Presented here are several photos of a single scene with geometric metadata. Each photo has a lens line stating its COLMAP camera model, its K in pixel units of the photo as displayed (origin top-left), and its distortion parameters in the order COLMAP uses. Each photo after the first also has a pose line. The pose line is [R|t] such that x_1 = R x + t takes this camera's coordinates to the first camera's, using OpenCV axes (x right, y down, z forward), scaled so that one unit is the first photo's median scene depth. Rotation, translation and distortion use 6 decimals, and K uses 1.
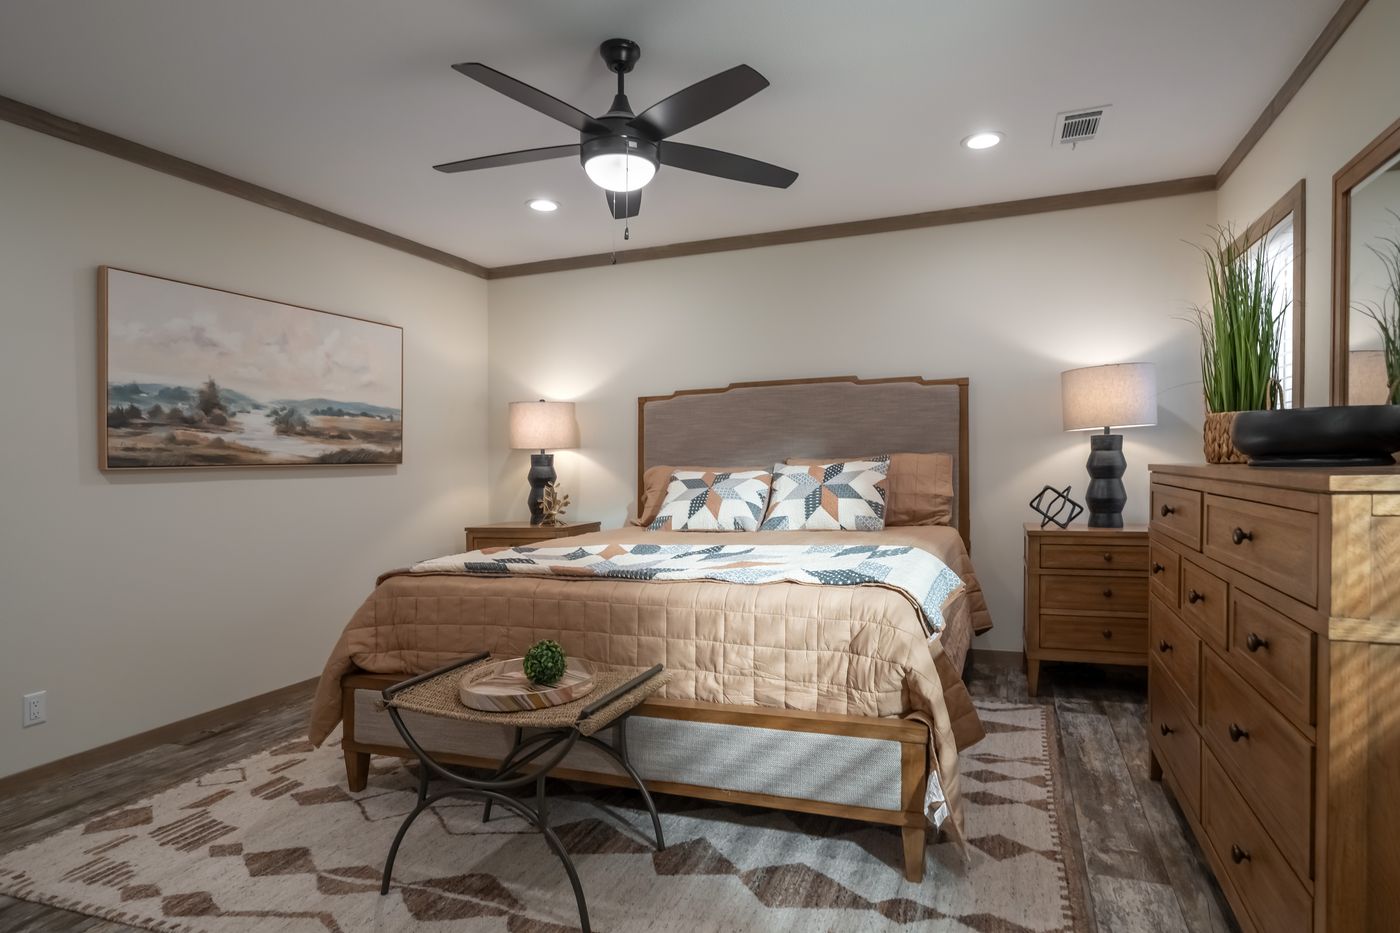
lens RADIAL K [[761.1, 0, 753.8], [0, 761.1, 515.1], [0, 0, 1]] dist [-0.000748, -0.000156]
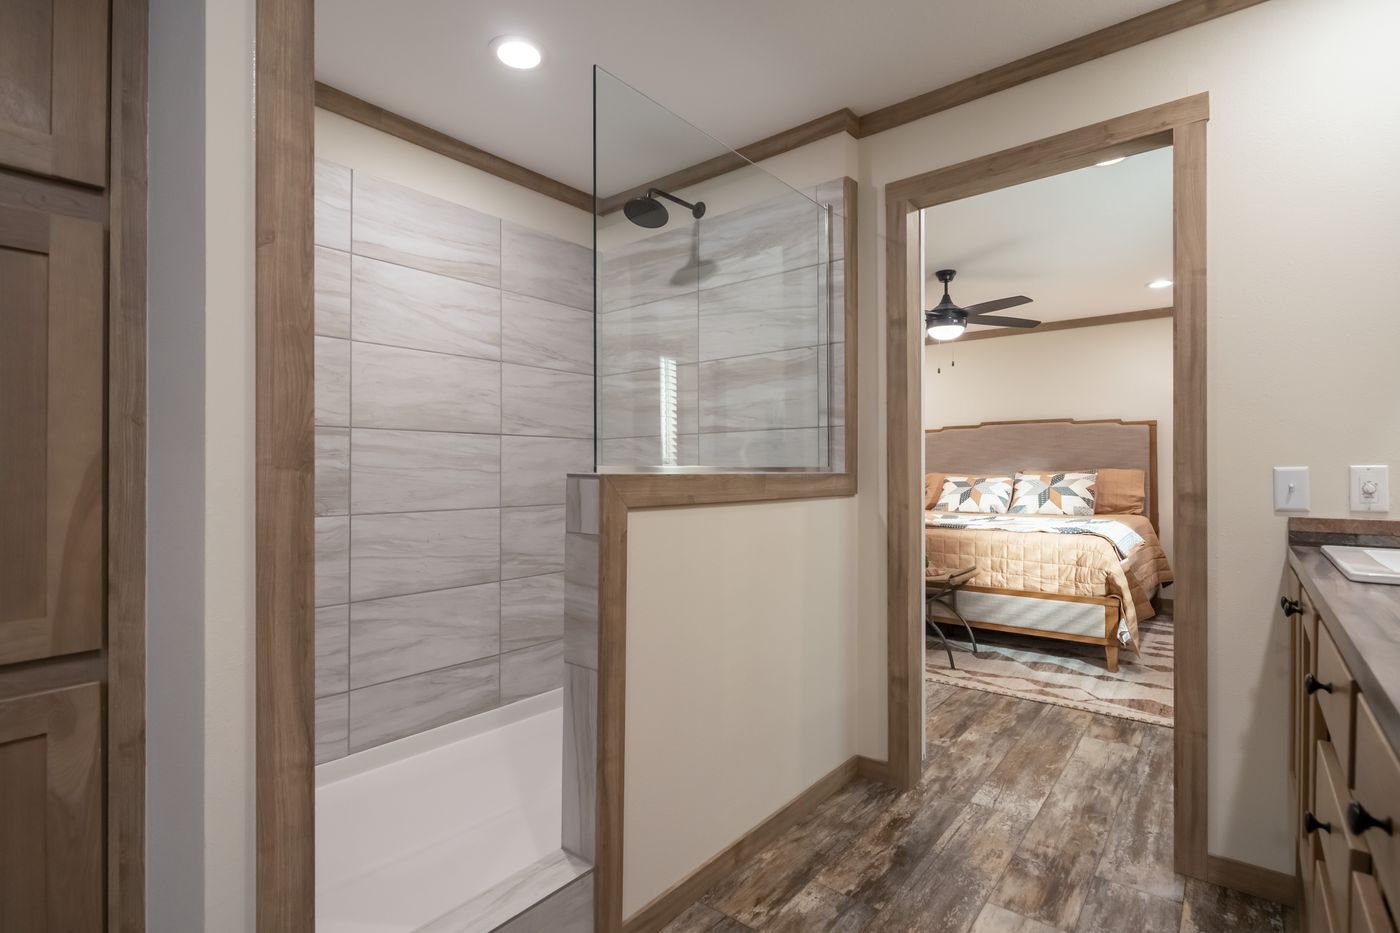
lens RADIAL K [[670.1, 0, 700.0], [0, 670.1, 466.5], [0, 0, 1]] dist [-0.003156, -0.001466]
pose [[0.937276, 0.019487, -0.348044, -0.153855], [-0.045238, 0.996793, -0.066013, 0.060553], [0.345641, 0.077617, 0.935151, -0.803026]]
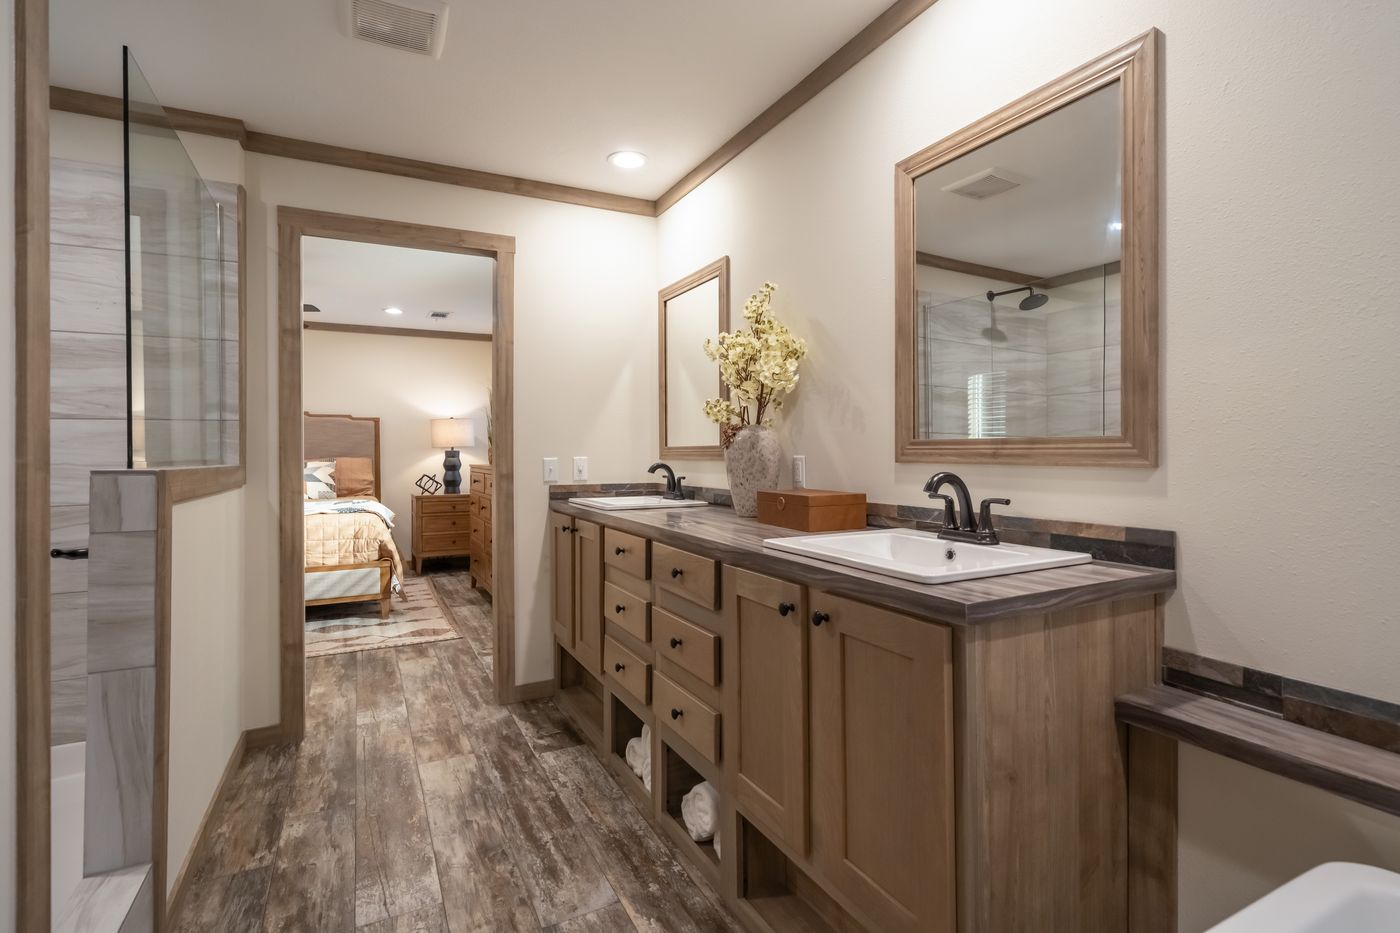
lens RADIAL K [[670.9, 0, 706.6], [0, 670.9, 448.9], [0, 0, 1]] dist [0.000600, -0.000003]
pose [[0.695333, 0.024203, 0.718280, -0.489497], [0.042351, 0.996316, -0.074570, 0.076622], [-0.717438, 0.082271, 0.691747, -1.018018]]
